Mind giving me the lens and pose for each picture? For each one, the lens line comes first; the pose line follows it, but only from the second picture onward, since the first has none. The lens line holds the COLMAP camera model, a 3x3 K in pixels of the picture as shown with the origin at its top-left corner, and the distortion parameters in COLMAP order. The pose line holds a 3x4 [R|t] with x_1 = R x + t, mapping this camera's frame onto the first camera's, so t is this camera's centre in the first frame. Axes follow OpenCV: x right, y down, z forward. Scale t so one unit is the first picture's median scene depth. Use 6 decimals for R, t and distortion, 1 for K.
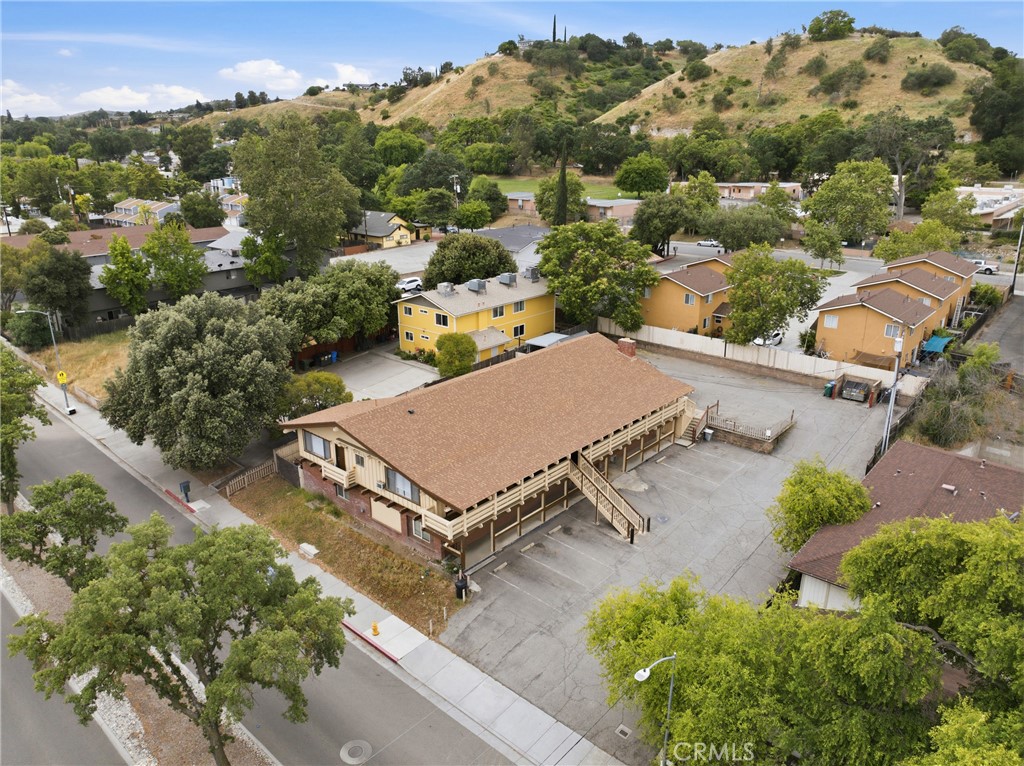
lens RADIAL K [[719.5, 0, 514.9], [0, 719.5, 379.6], [0, 0, 1]] dist [-0.054302, 0.028399]
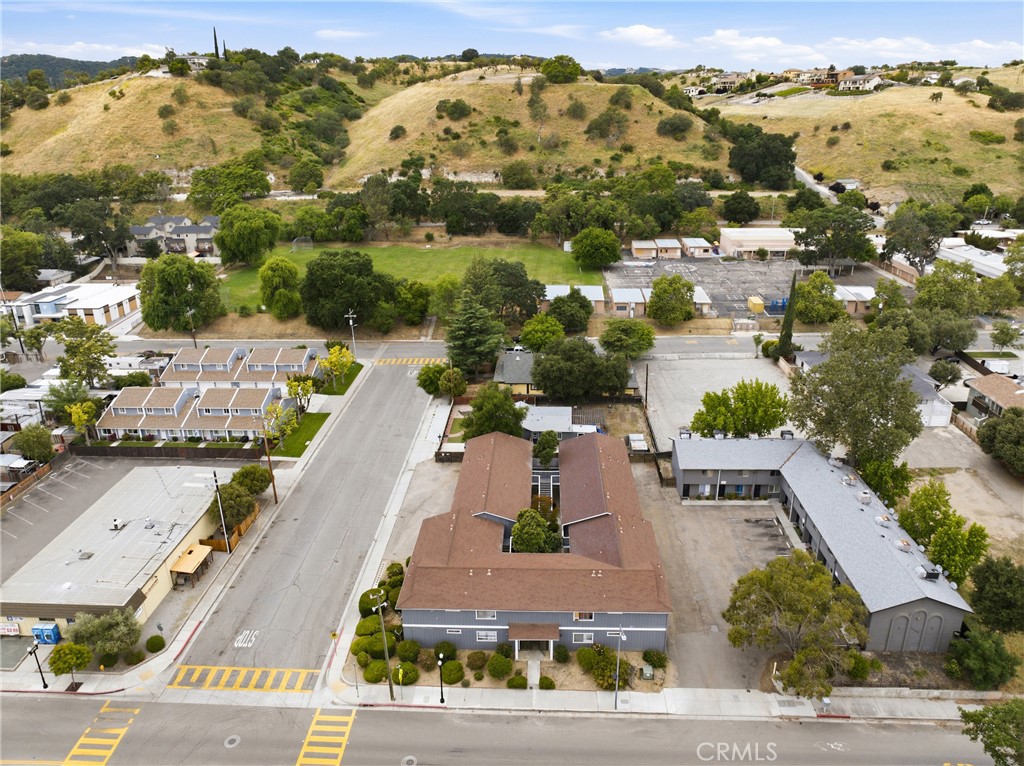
lens RADIAL K [[719.5, 0, 516.3], [0, 719.5, 381.6], [0, 0, 1]] dist [-0.054302, 0.028399]
pose [[0.780027, -0.227130, 0.583069, -0.286049], [0.208426, 0.972897, 0.100153, -0.112069], [-0.590014, 0.043404, 0.806226, 0.116058]]
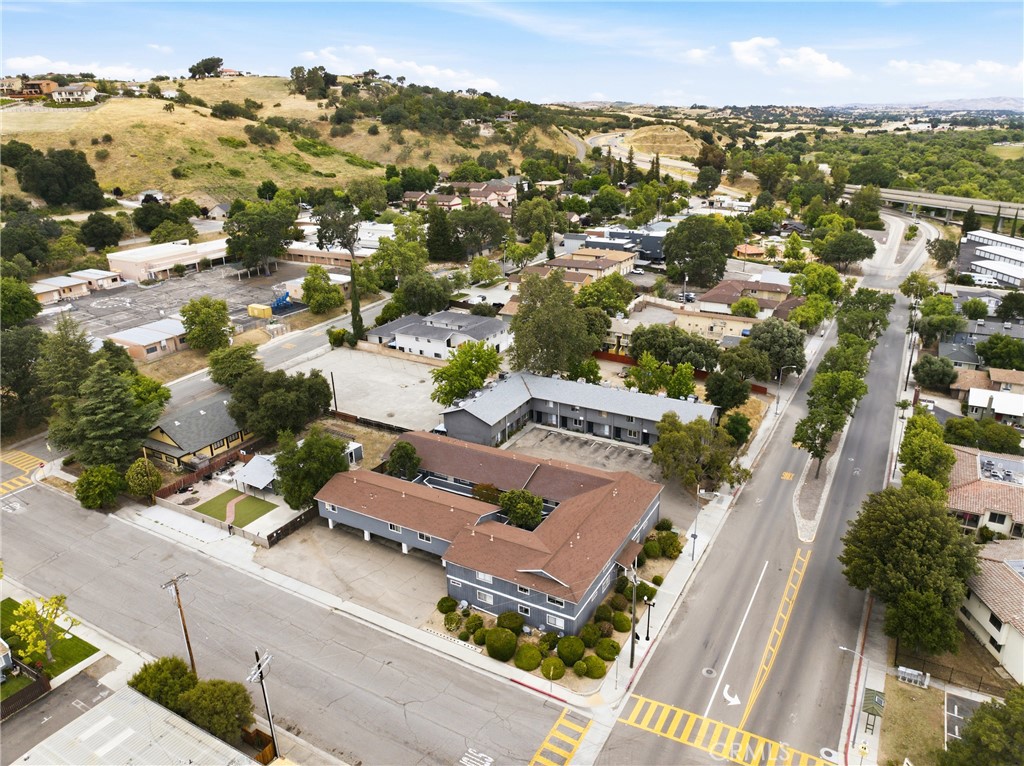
lens RADIAL K [[719.5, 0, 520.5], [0, 719.5, 380.7], [0, 0, 1]] dist [-0.054302, 0.028399]
pose [[-0.207491, -0.339866, 0.917299, -0.356836], [0.326355, 0.859935, 0.392433, -0.165454], [-0.922193, 0.380791, -0.067512, 0.272978]]
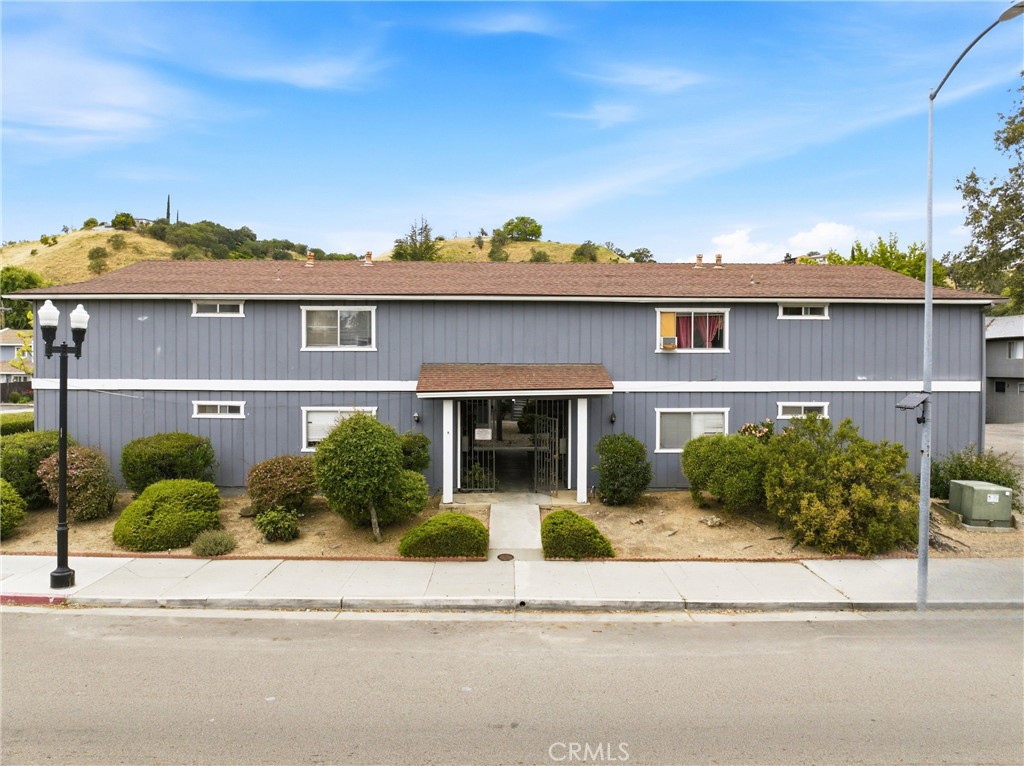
lens RADIAL K [[720.7, 0, 516.3], [0, 720.7, 382.2], [0, 0, 1]] dist [-0.044897, 0.008326]
pose [[0.744136, -0.010071, 0.667952, -0.228560], [0.209105, 0.953150, -0.218584, -0.027903], [-0.634458, 0.302329, 0.711379, 0.218848]]
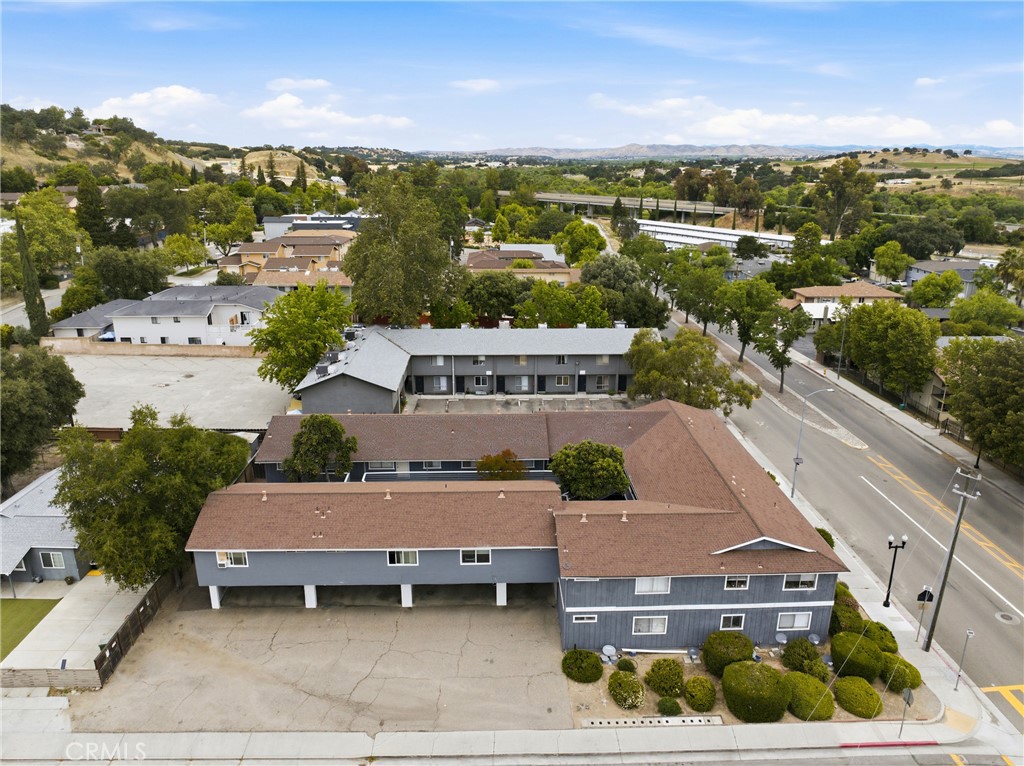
lens RADIAL K [[719.5, 0, 518.3], [0, 719.5, 362.6], [0, 0, 1]] dist [-0.054302, 0.028399]
pose [[-0.683674, -0.205436, 0.700276, -0.252215], [0.224768, 0.853641, 0.469868, -0.128593], [-0.694312, 0.478636, -0.537437, 0.339253]]
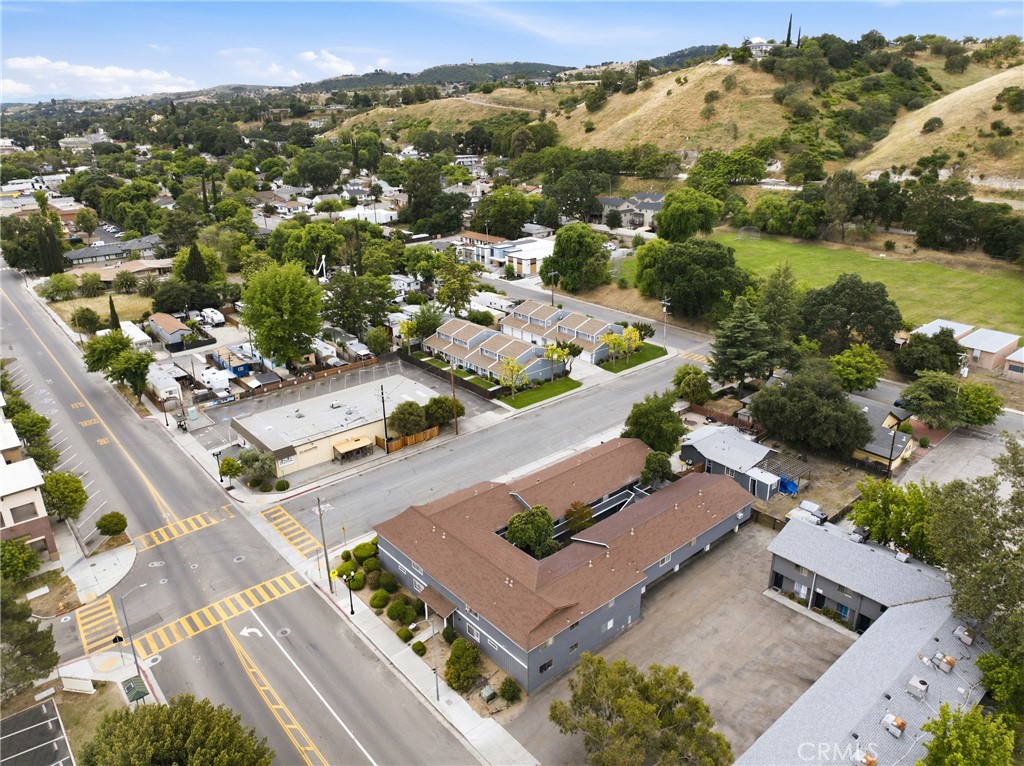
lens RADIAL K [[719.5, 0, 516.8], [0, 719.5, 378.4], [0, 0, 1]] dist [-0.054302, 0.028399]
pose [[0.989893, 0.041116, -0.135725, -0.158158], [-0.035484, 0.998416, 0.043663, -0.100649], [0.137305, -0.038405, 0.989784, 0.082156]]
